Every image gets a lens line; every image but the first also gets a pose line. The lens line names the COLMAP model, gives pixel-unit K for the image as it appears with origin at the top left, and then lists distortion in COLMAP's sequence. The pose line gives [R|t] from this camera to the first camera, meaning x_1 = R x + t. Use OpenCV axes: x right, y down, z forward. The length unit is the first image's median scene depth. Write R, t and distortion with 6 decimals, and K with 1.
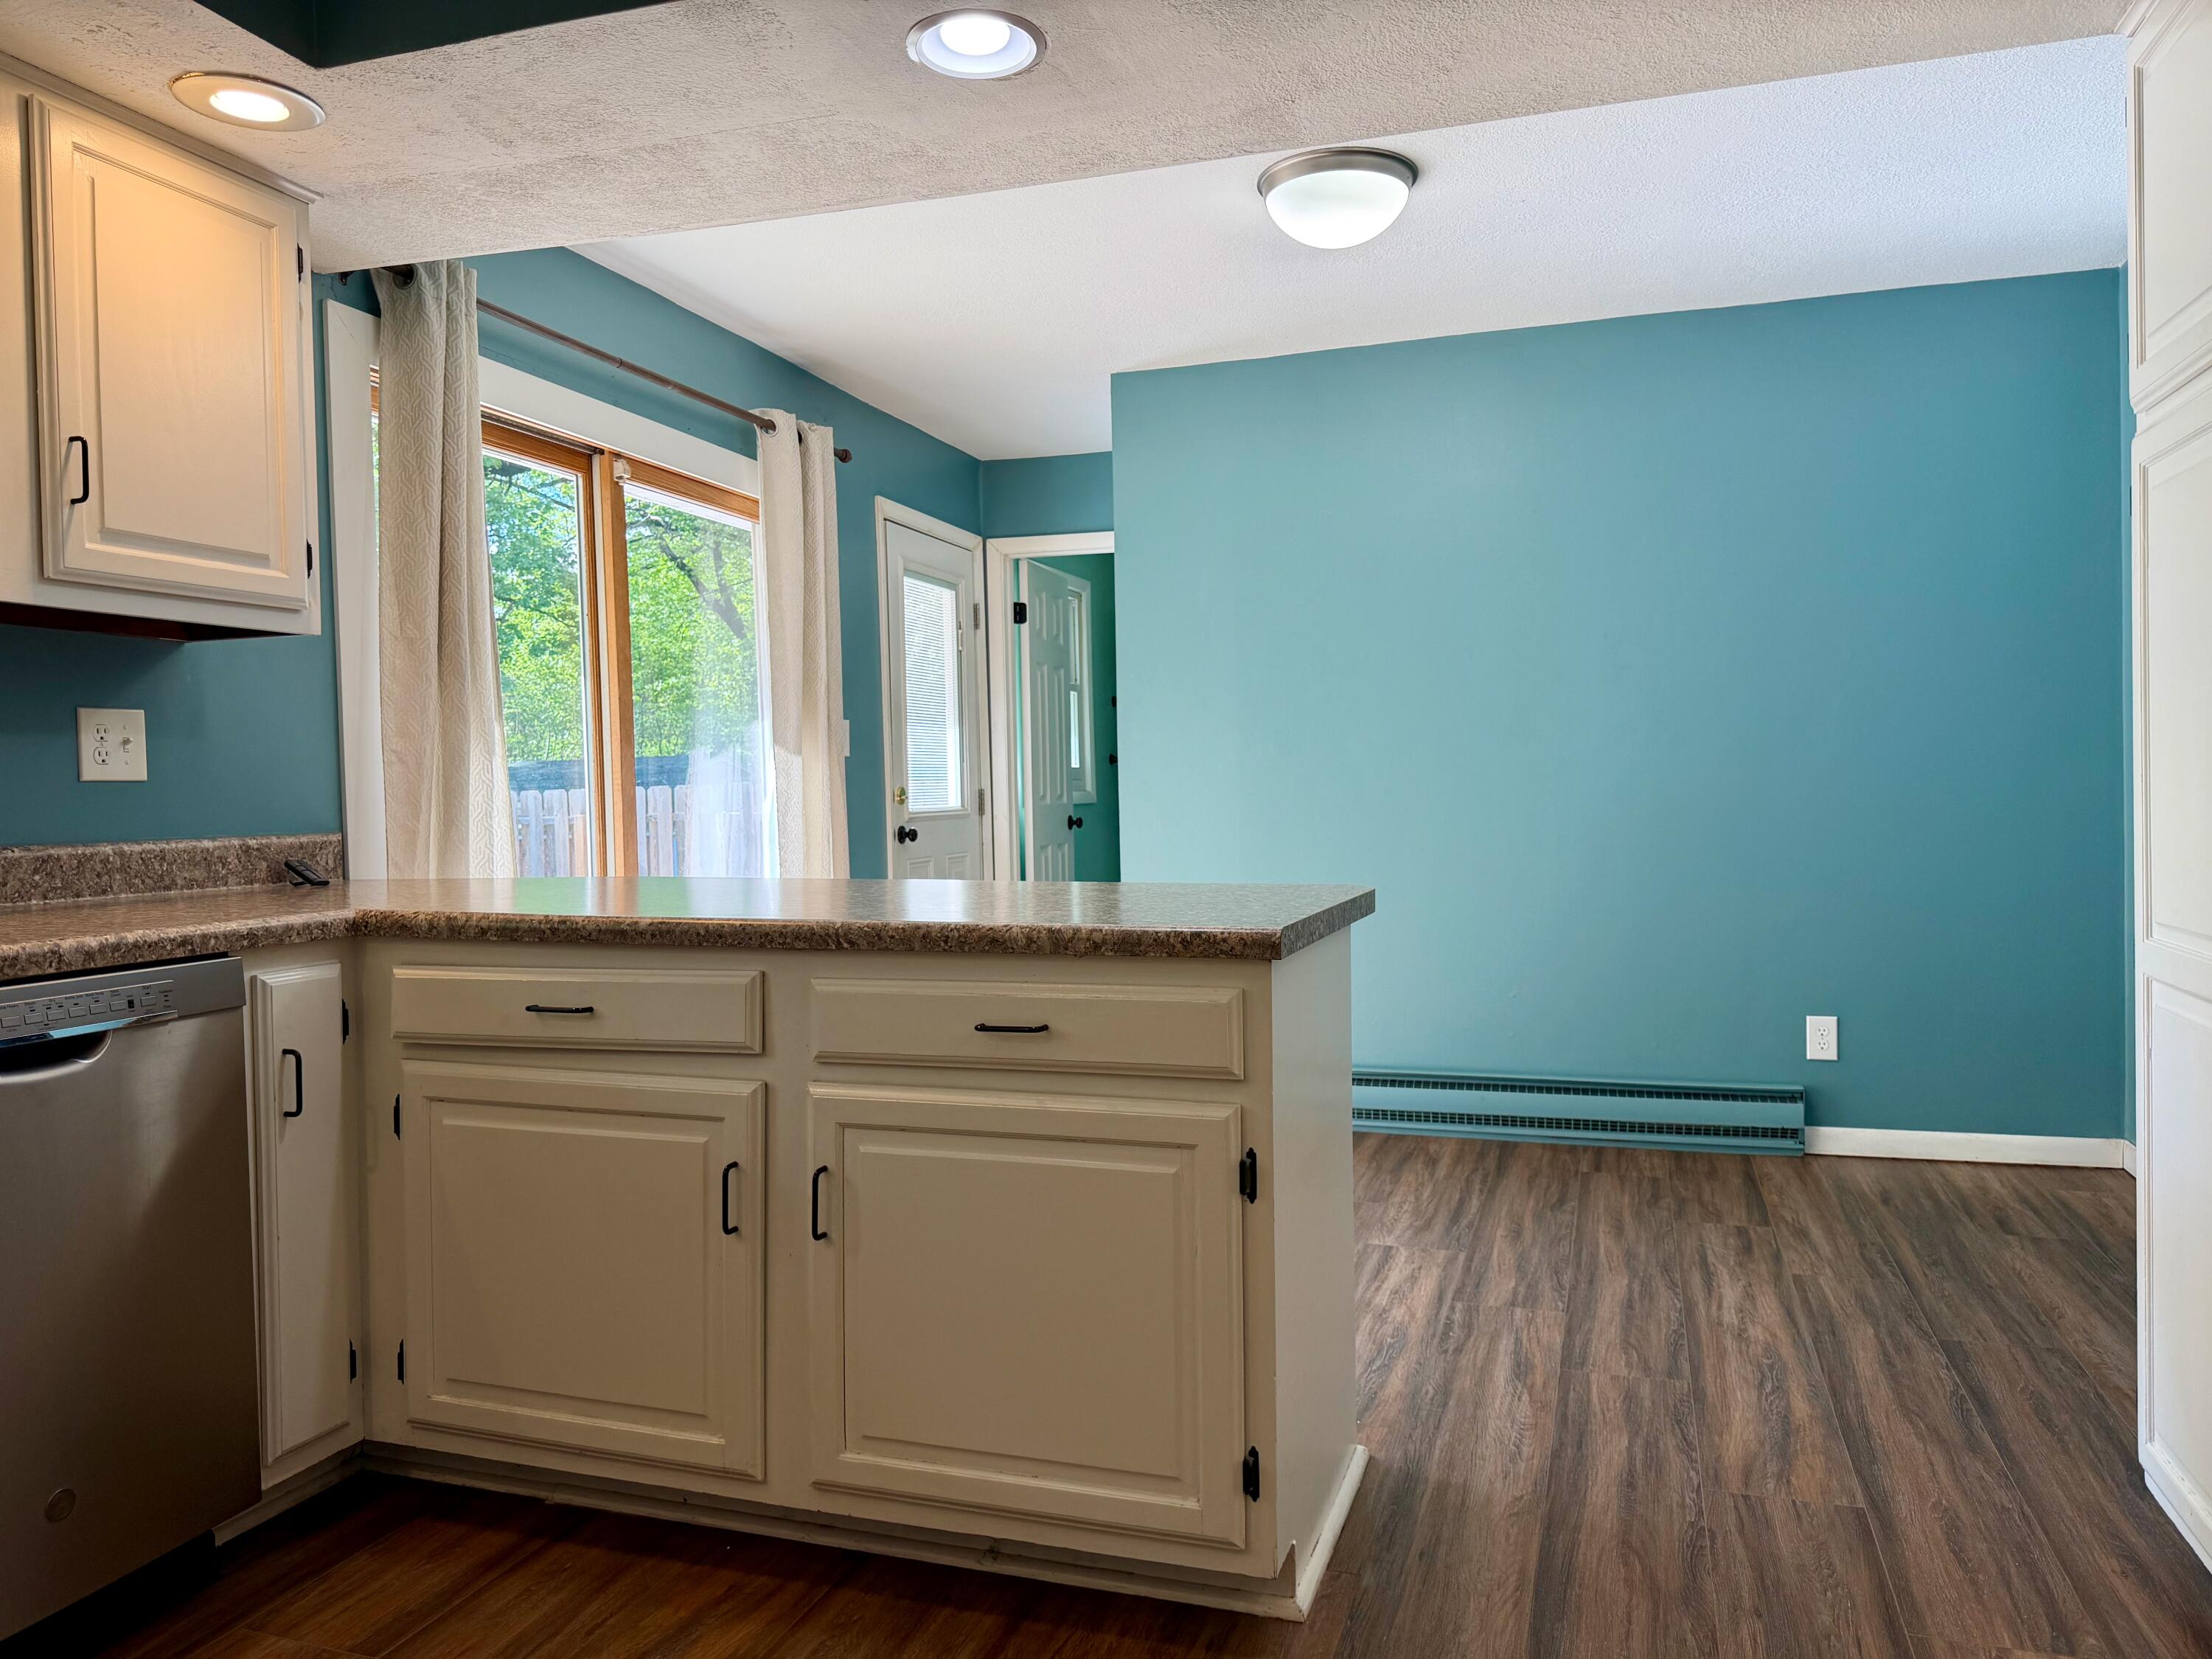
lens RADIAL K [[1619.3, 0, 1105.0], [0, 1619.3, 820.2], [0, 0, 1]] dist [0.076532, -0.080068]
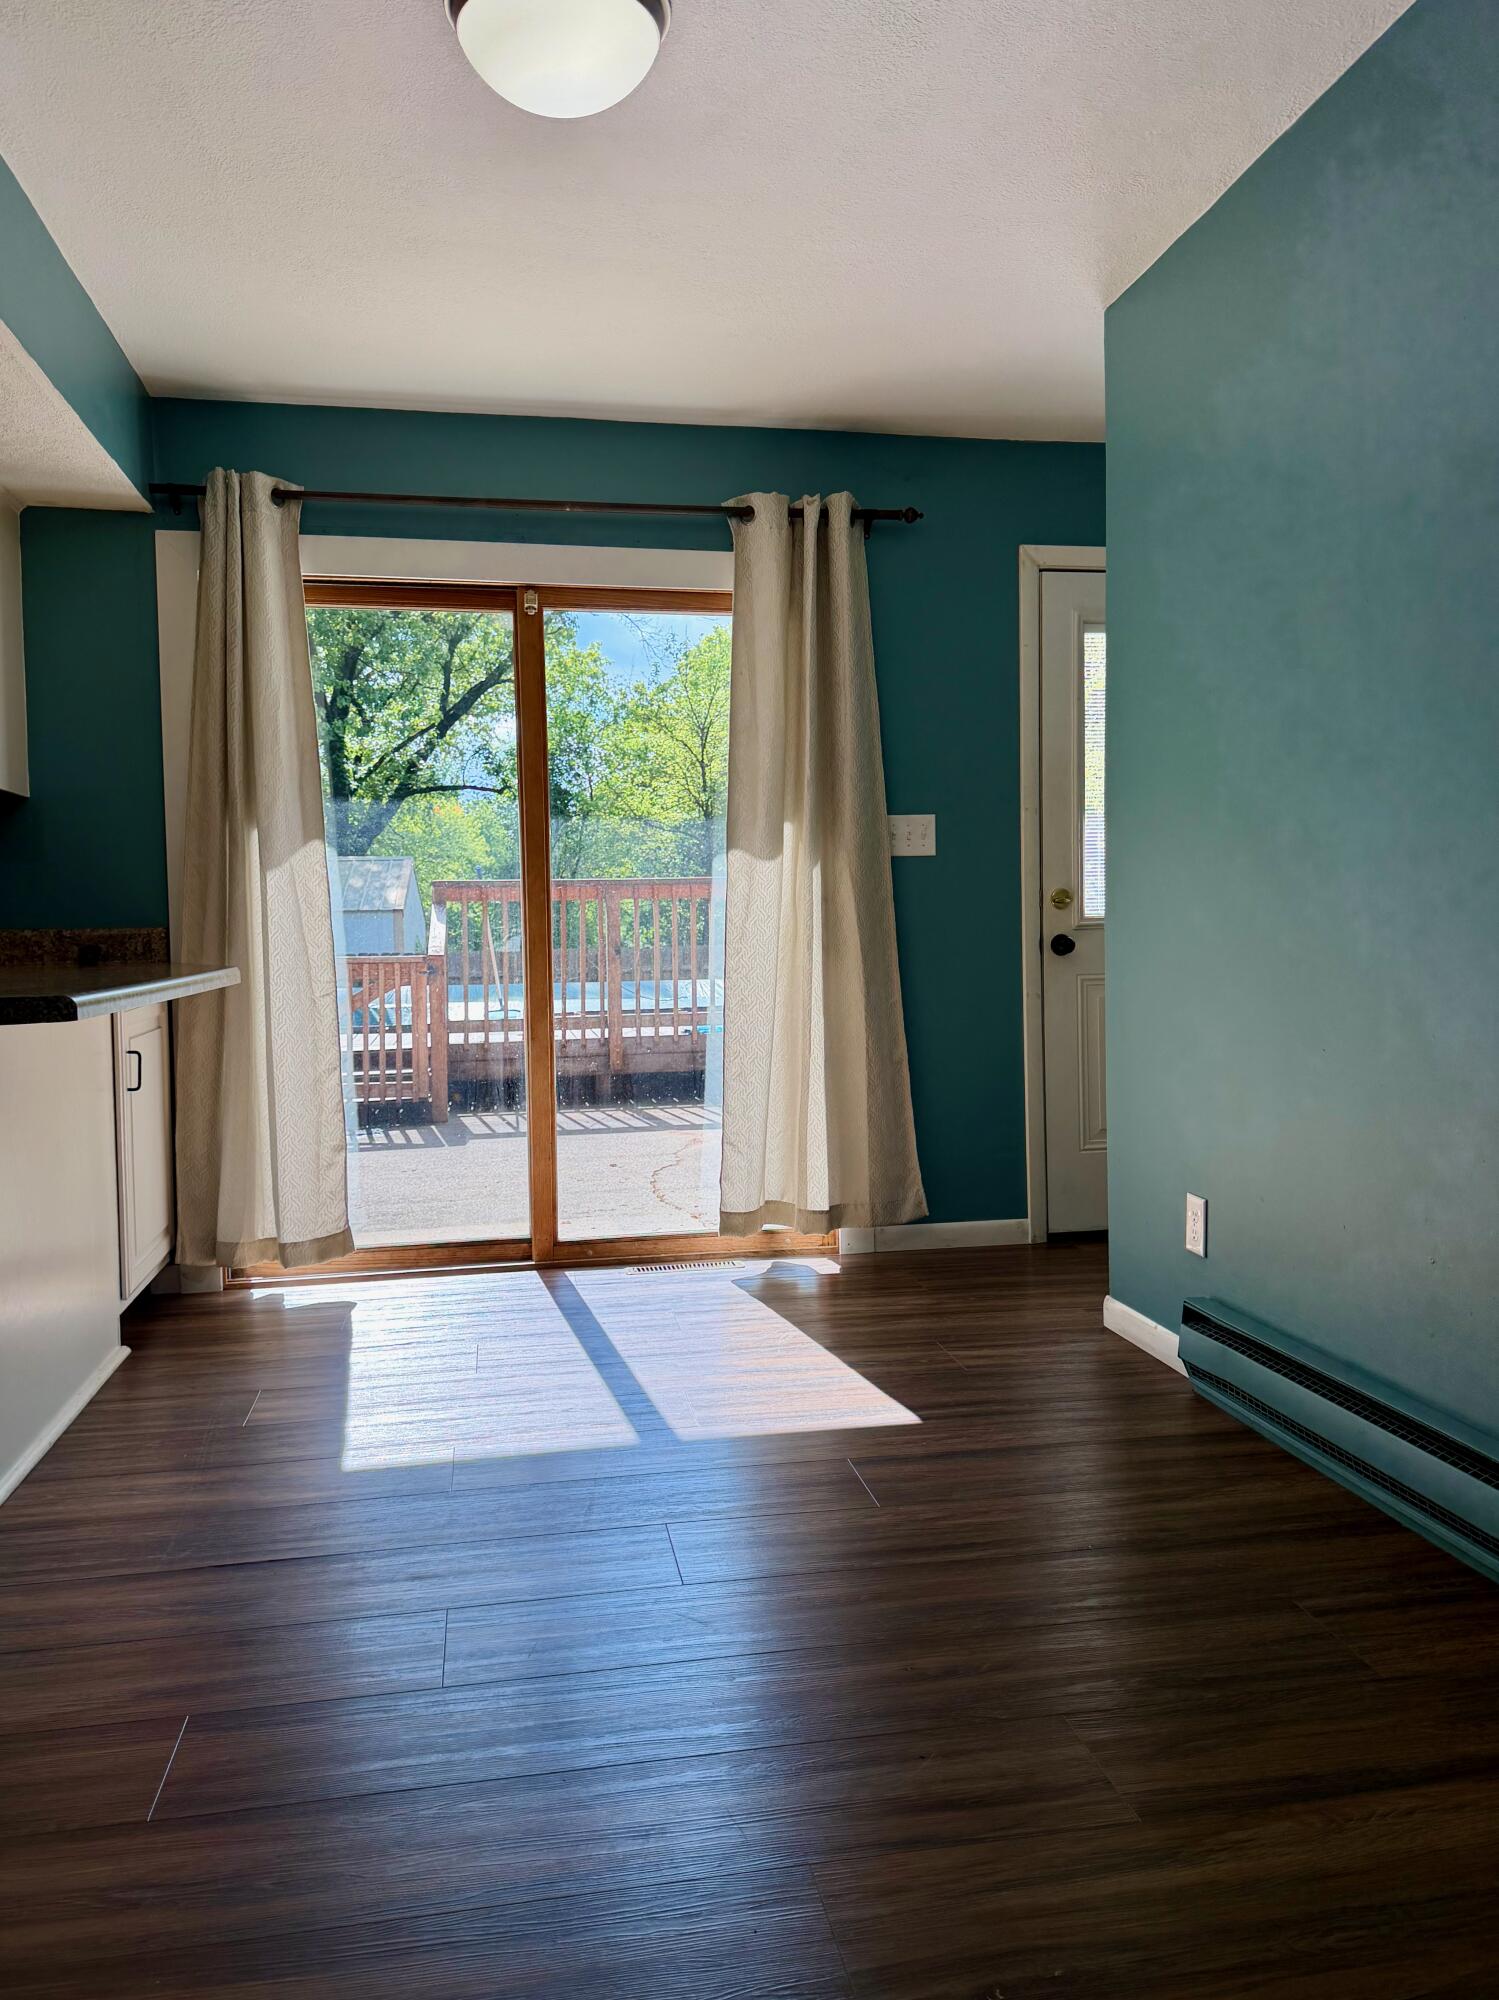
lens RADIAL K [[1494.8, 0, 752.8], [0, 1494.8, 1002.3], [0, 0, 1]] dist [-0.000405, 0.000029]
pose [[0.481412, 0.044392, -0.875370, 0.841357], [-0.009075, 0.998916, 0.045666, 0.008684], [0.876448, -0.014040, 0.481292, 0.833893]]
